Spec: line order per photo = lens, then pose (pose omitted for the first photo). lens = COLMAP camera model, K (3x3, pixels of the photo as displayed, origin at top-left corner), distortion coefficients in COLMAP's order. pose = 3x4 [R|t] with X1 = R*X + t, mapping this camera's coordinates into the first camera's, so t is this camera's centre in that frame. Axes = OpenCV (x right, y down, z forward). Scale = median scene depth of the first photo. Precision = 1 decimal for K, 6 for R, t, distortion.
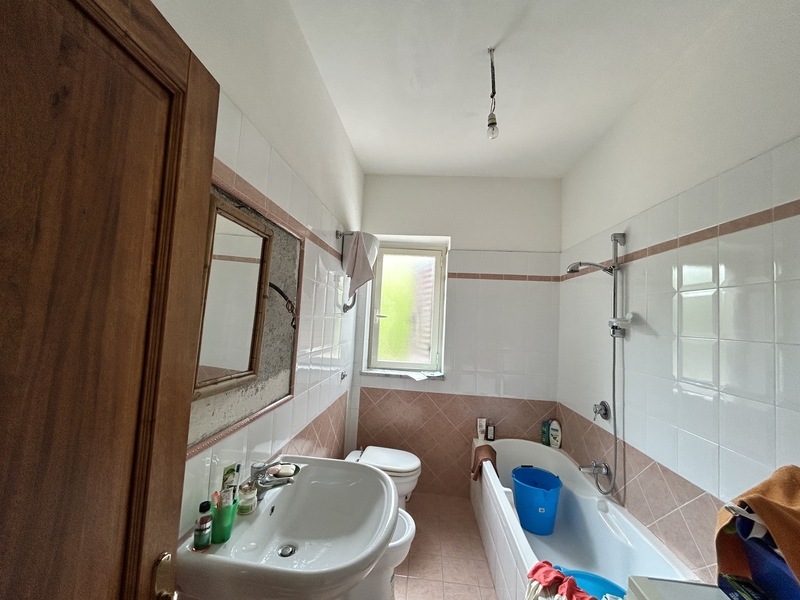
lens RADIAL K [[322.4, 0, 398.2], [0, 322.4, 298.1], [0, 0, 1]] dist [-0.000528, 0.000408]
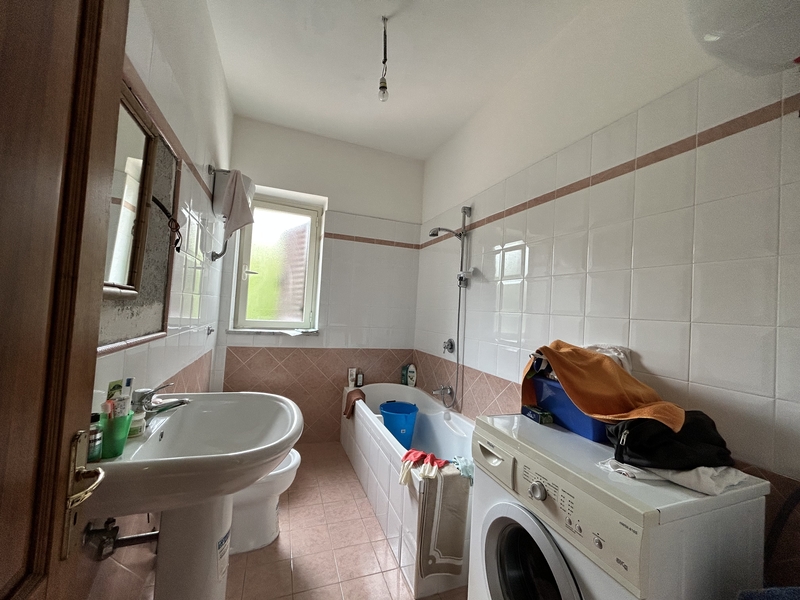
lens RADIAL K [[322.4, 0, 398.2], [0, 322.4, 298.1], [0, 0, 1]] dist [-0.000528, 0.000408]
pose [[0.903867, 0.017225, 0.427466, -0.094175], [-0.039786, 0.998243, 0.043901, 0.103068], [-0.425959, -0.056688, 0.902965, -0.056382]]
